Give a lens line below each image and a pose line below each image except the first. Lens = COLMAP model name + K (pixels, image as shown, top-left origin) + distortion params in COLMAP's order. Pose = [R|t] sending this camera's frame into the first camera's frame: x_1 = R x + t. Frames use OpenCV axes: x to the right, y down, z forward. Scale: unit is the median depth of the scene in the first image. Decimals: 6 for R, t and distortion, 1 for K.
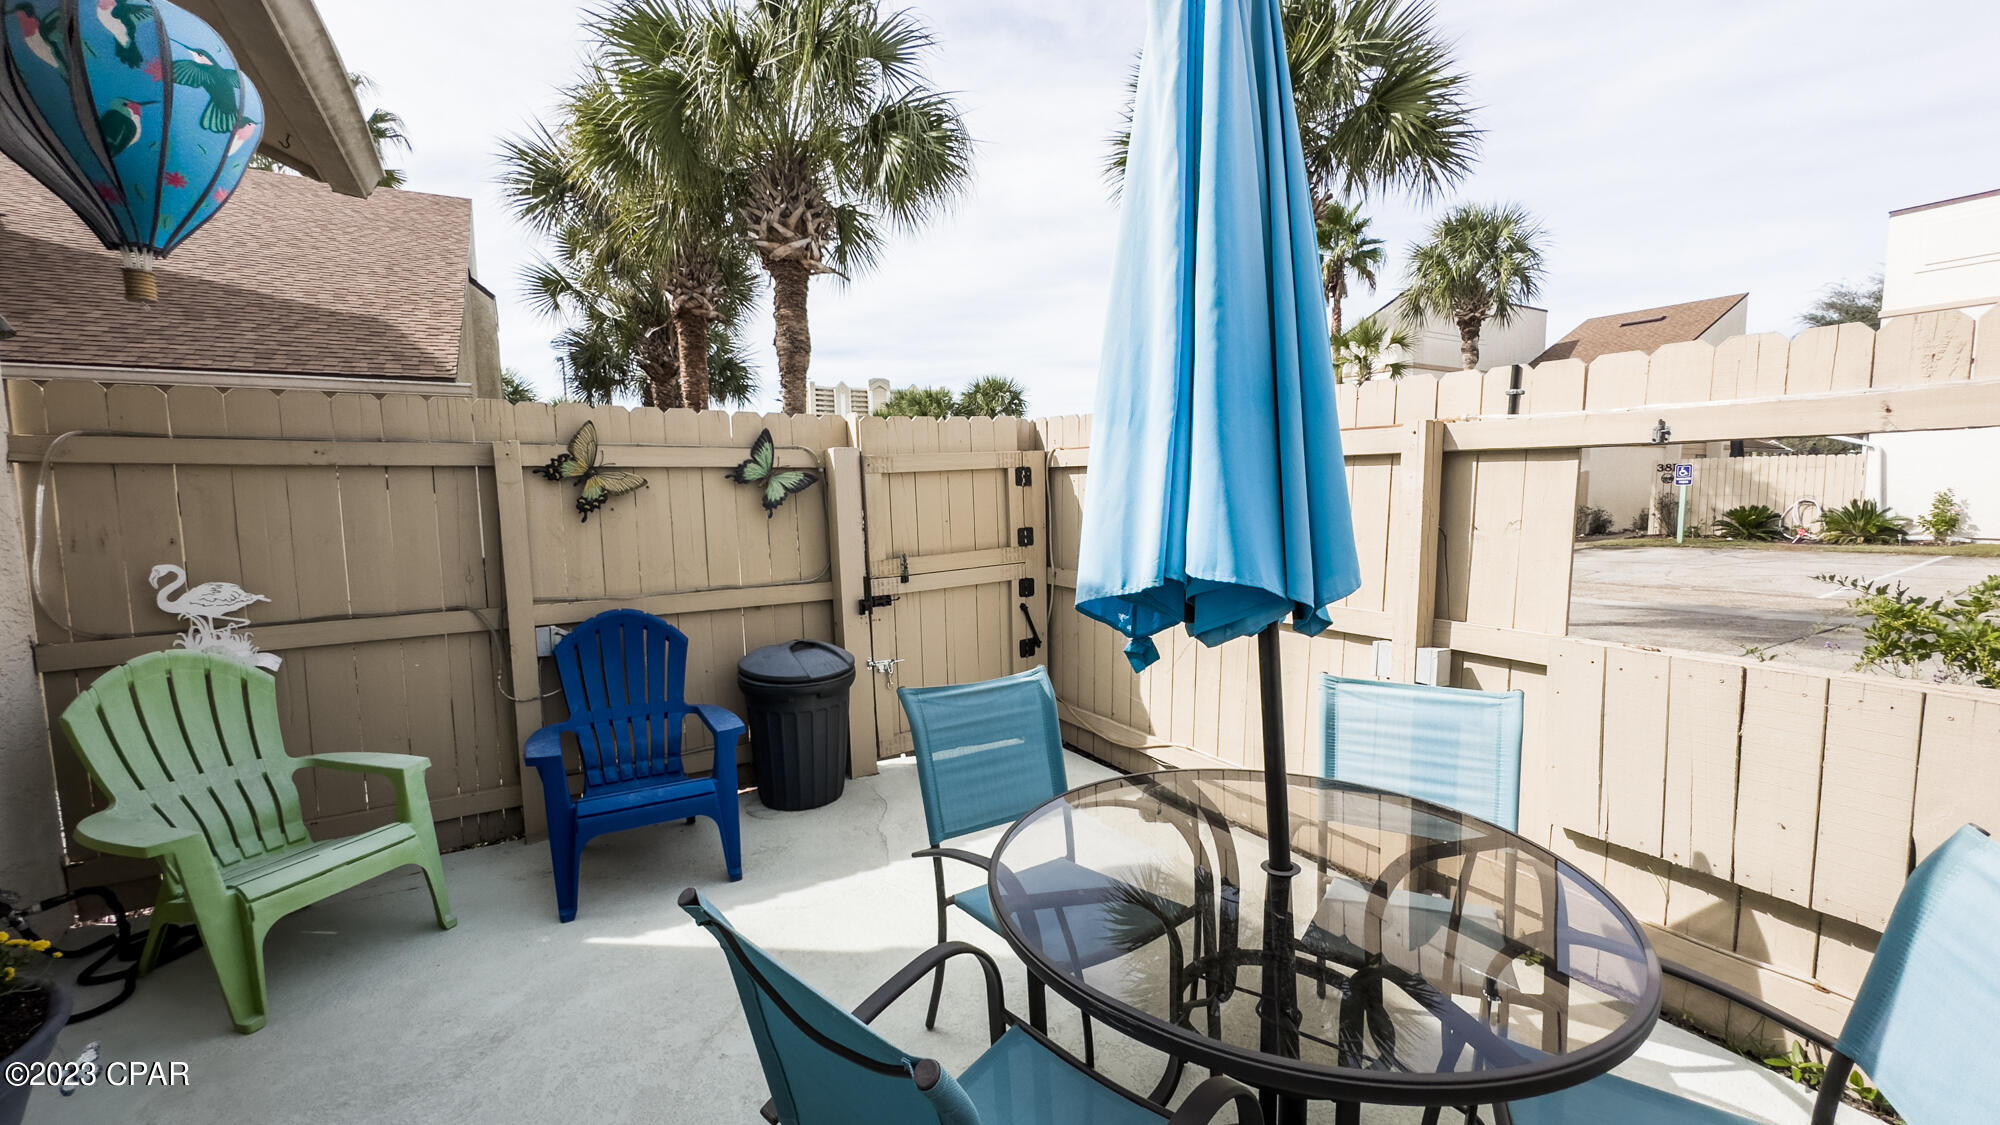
lens RADIAL K [[802.3, 0, 1002.2], [0, 802.3, 566.7], [0, 0, 1]] dist [0.001790, 0.000060]
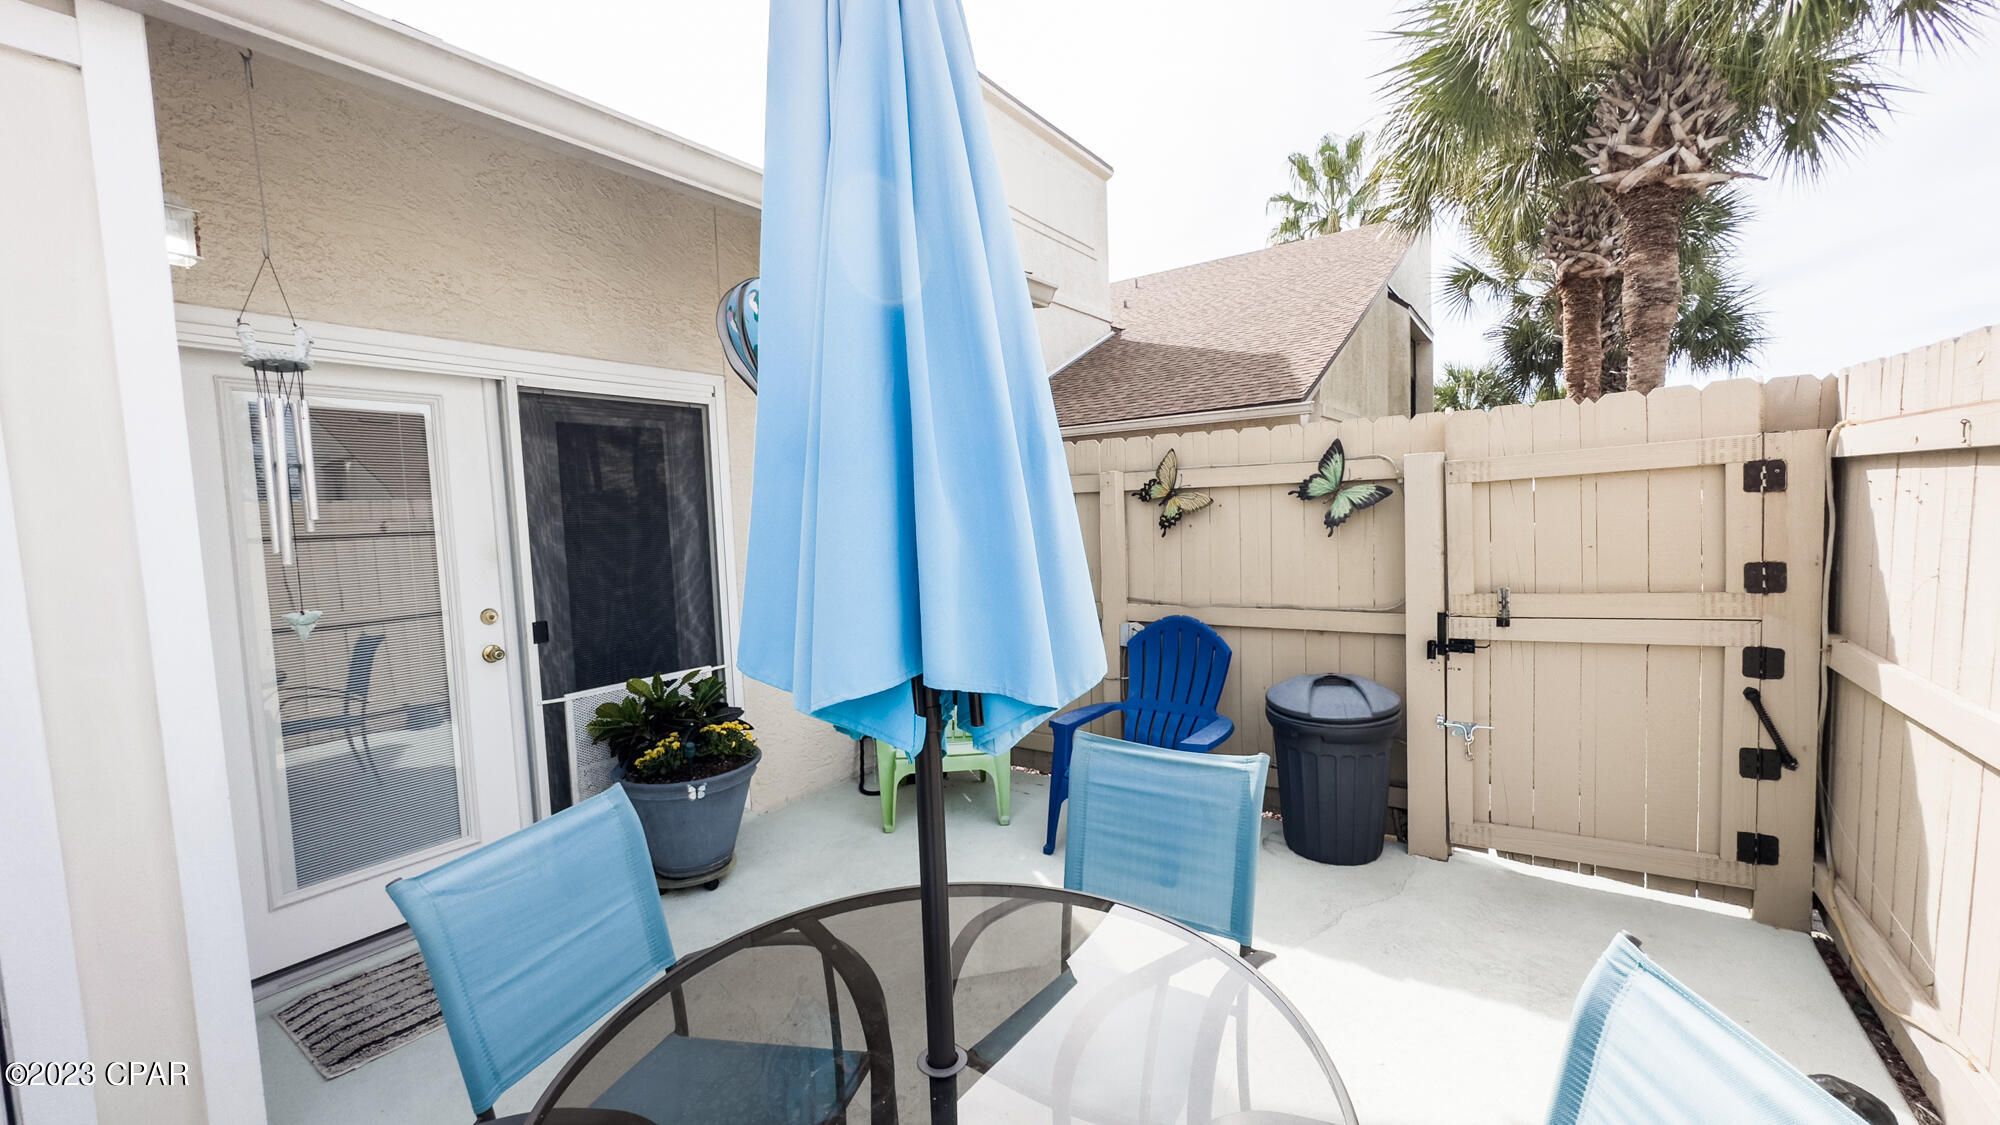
lens RADIAL K [[802.3, 0, 1002.2], [0, 802.3, 566.7], [0, 0, 1]] dist [0.001790, 0.000060]
pose [[0.409490, 0.065927, -0.909929, 0.370462], [-0.055225, 0.997348, 0.047408, -0.046253], [0.910642, 0.030838, 0.412045, 0.263781]]
